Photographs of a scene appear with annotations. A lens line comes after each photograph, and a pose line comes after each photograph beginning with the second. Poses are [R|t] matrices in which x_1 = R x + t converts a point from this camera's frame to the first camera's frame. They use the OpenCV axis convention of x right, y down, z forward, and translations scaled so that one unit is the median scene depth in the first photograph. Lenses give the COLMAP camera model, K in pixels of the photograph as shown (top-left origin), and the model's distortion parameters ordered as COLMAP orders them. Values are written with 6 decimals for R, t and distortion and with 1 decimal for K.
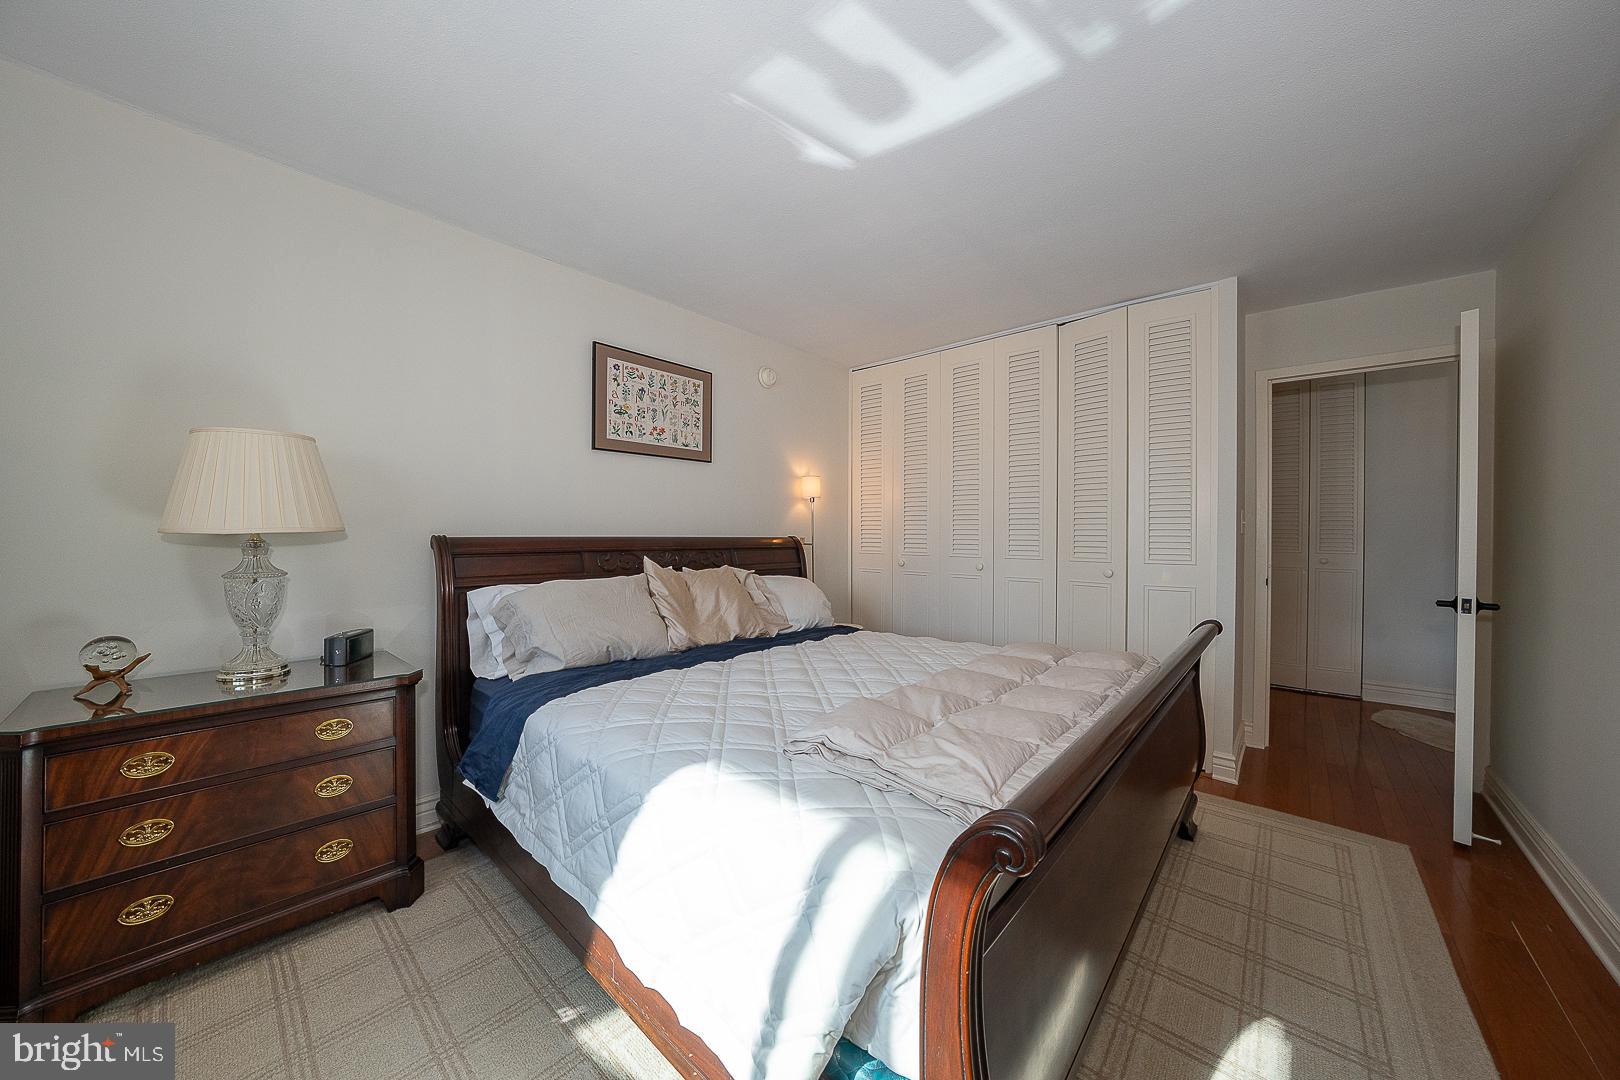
lens RADIAL K [[563.3, 0, 810.8], [0, 563.3, 535.1], [0, 0, 1]] dist [0.000241, 0.000010]
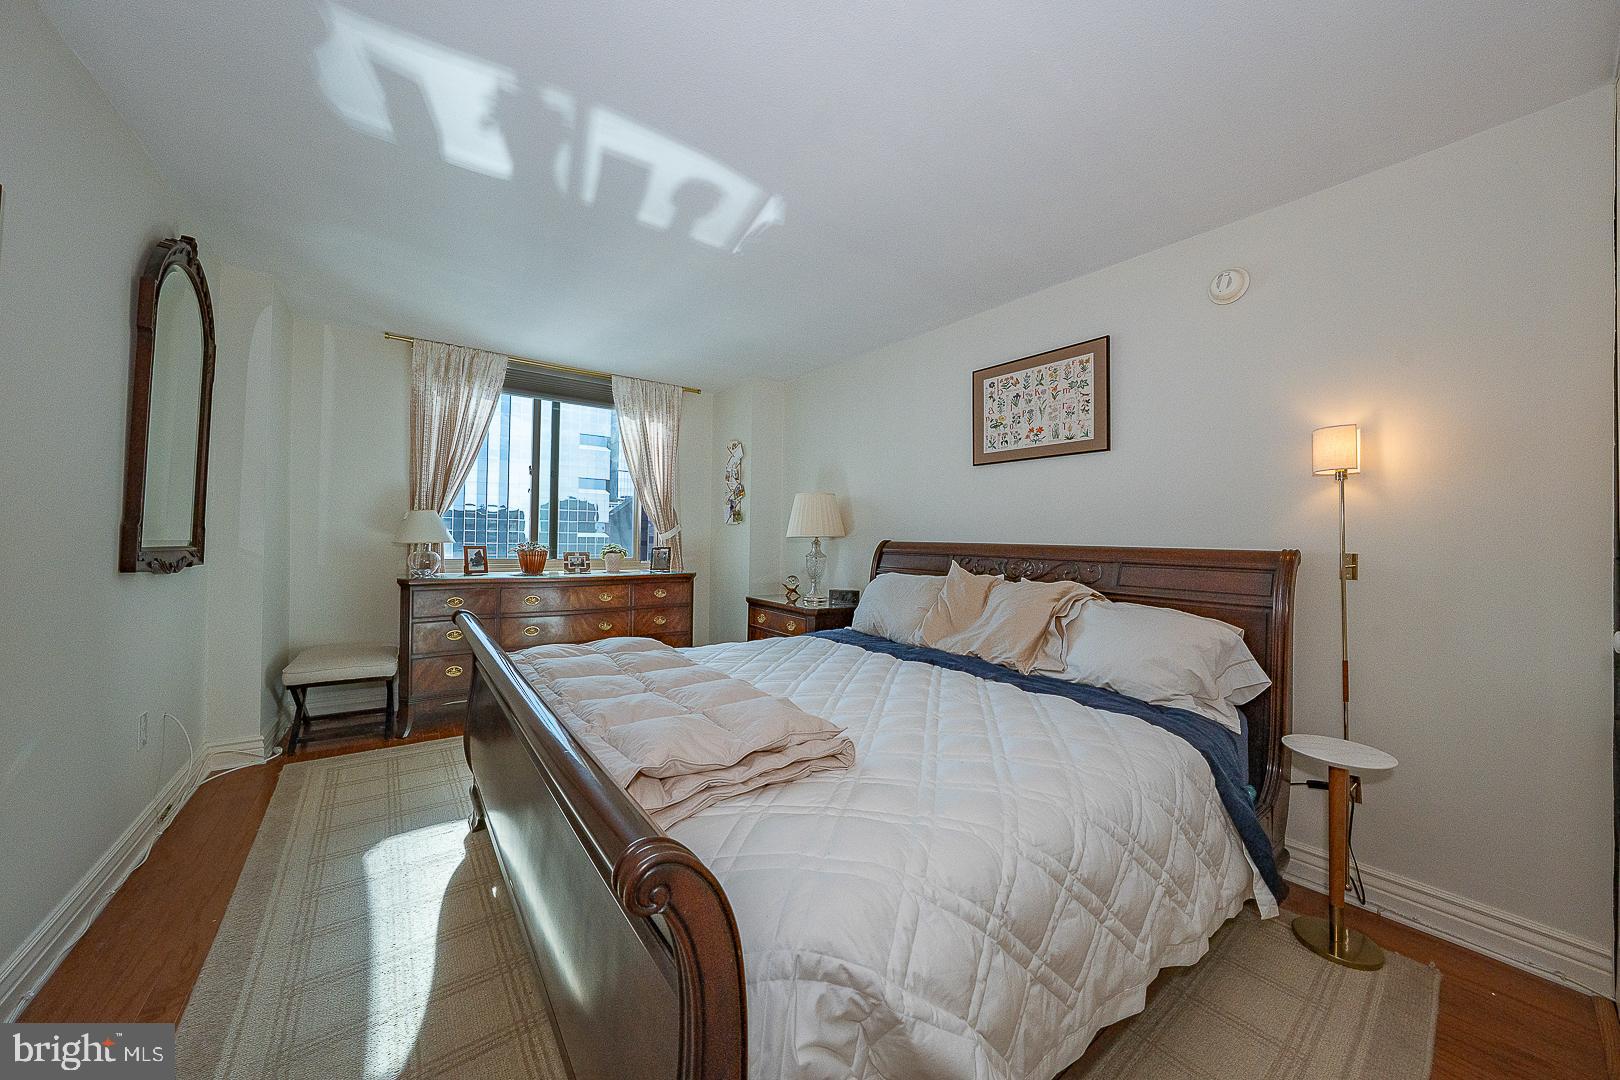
lens RADIAL K [[563.3, 0, 811.2], [0, 563.3, 534.7], [0, 0, 1]] dist [0.000241, 0.000010]
pose [[-0.181671, -0.014436, -0.983253, 0.722322], [-0.022325, 0.999695, -0.010552, 0.004429], [0.983106, 0.020035, -0.181938, 0.816738]]
